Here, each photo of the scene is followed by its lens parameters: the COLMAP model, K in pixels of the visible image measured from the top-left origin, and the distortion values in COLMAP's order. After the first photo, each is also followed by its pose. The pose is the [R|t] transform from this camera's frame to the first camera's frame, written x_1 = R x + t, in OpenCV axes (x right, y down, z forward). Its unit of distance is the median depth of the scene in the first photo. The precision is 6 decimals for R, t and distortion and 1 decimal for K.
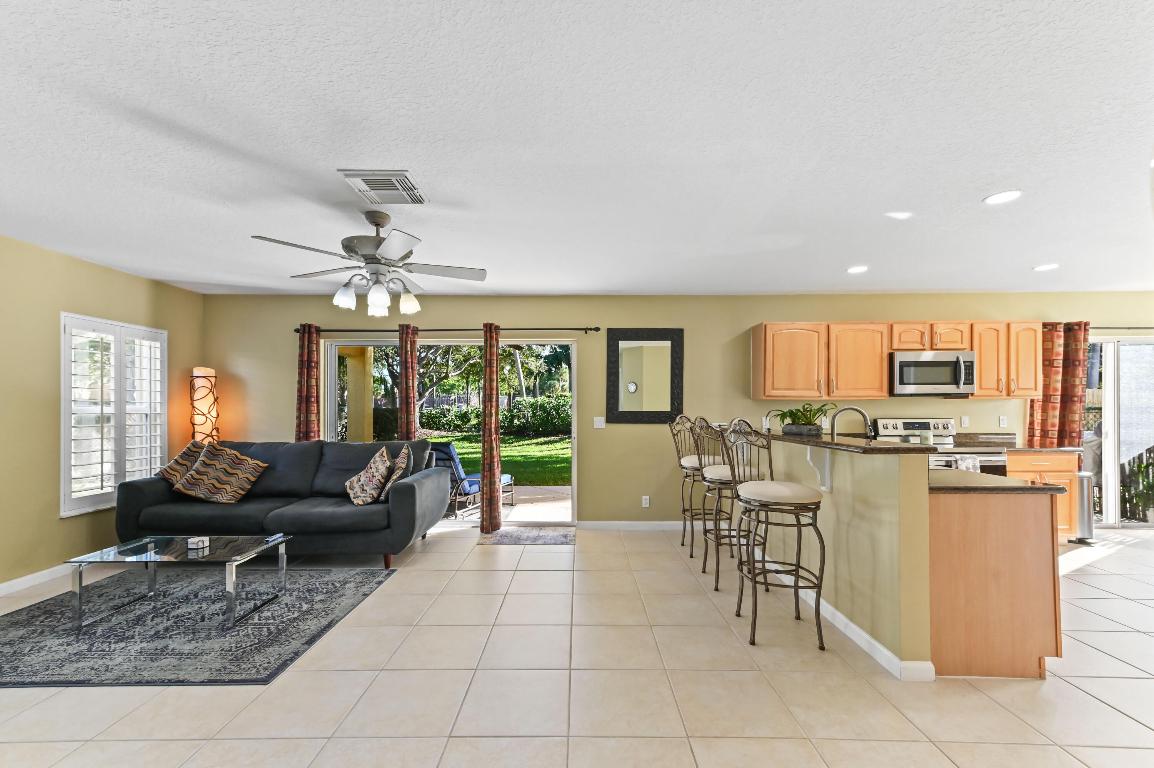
lens RADIAL K [[463.0, 0, 575.5], [0, 463.0, 406.4], [0, 0, 1]] dist [0.013600, -0.000080]
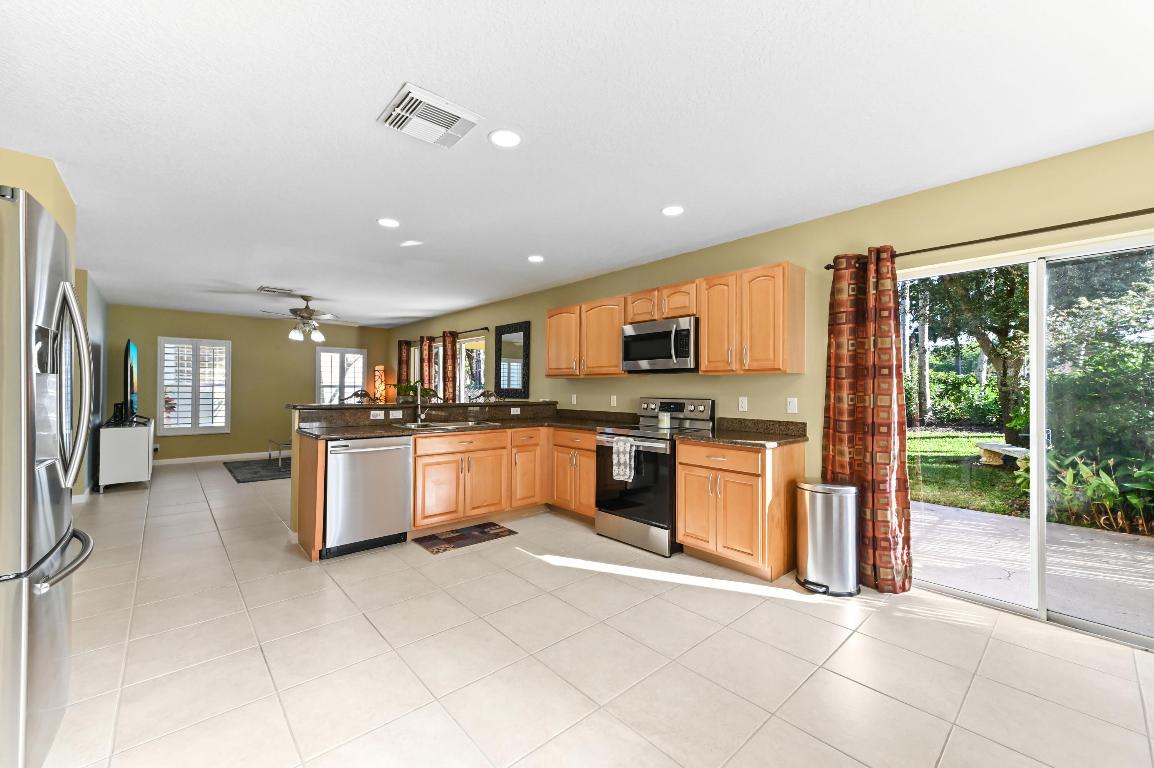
lens RADIAL K [[455.2, 0, 577.0], [0, 455.2, 384.0], [0, 0, 1]] dist [0.012212, -0.000194]
pose [[0.674688, -0.001405, -0.738101, 1.267895], [-0.005375, 0.999962, -0.006818, 0.005789], [0.738083, 0.008567, 0.674655, 0.308613]]
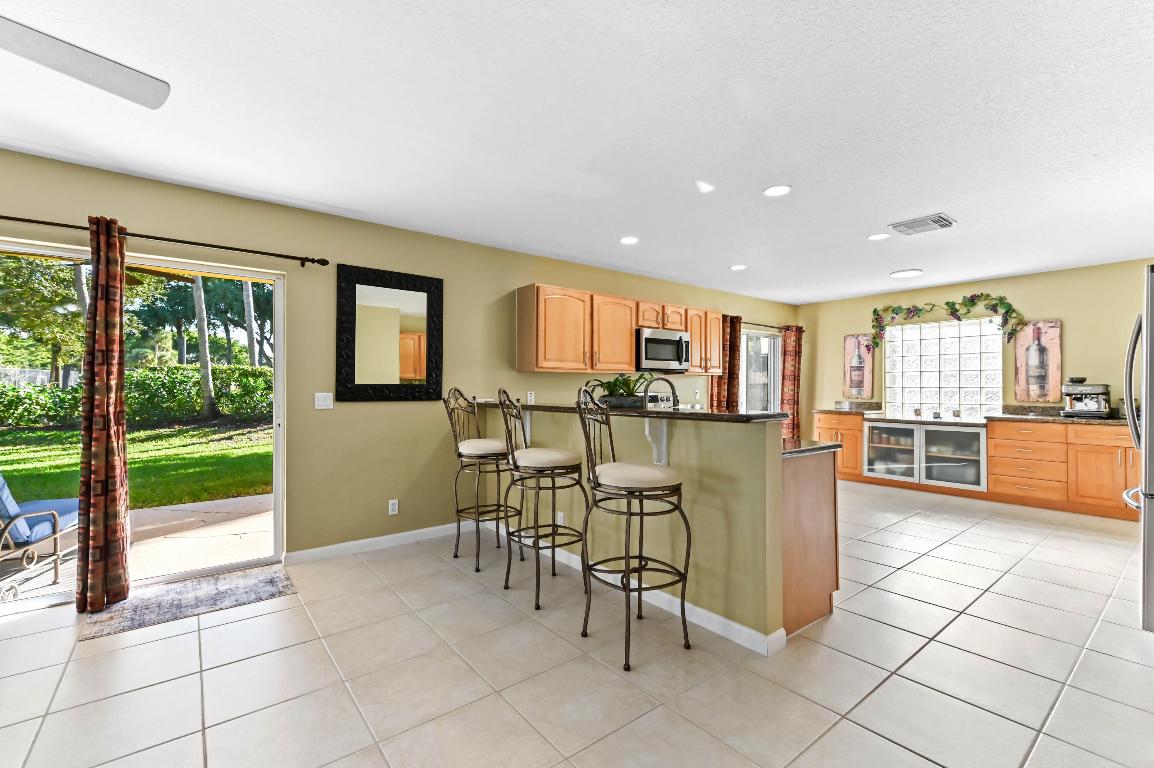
lens RADIAL K [[498.0, 0, 577.0], [0, 498.0, 384.0], [0, 0, 1]] dist [0.002914, 0.000045]
pose [[0.781920, 0.005235, 0.623356, -0.121488], [-0.001580, 0.999978, -0.006417, 0.015465], [-0.623376, 0.004033, 0.781912, 0.212422]]
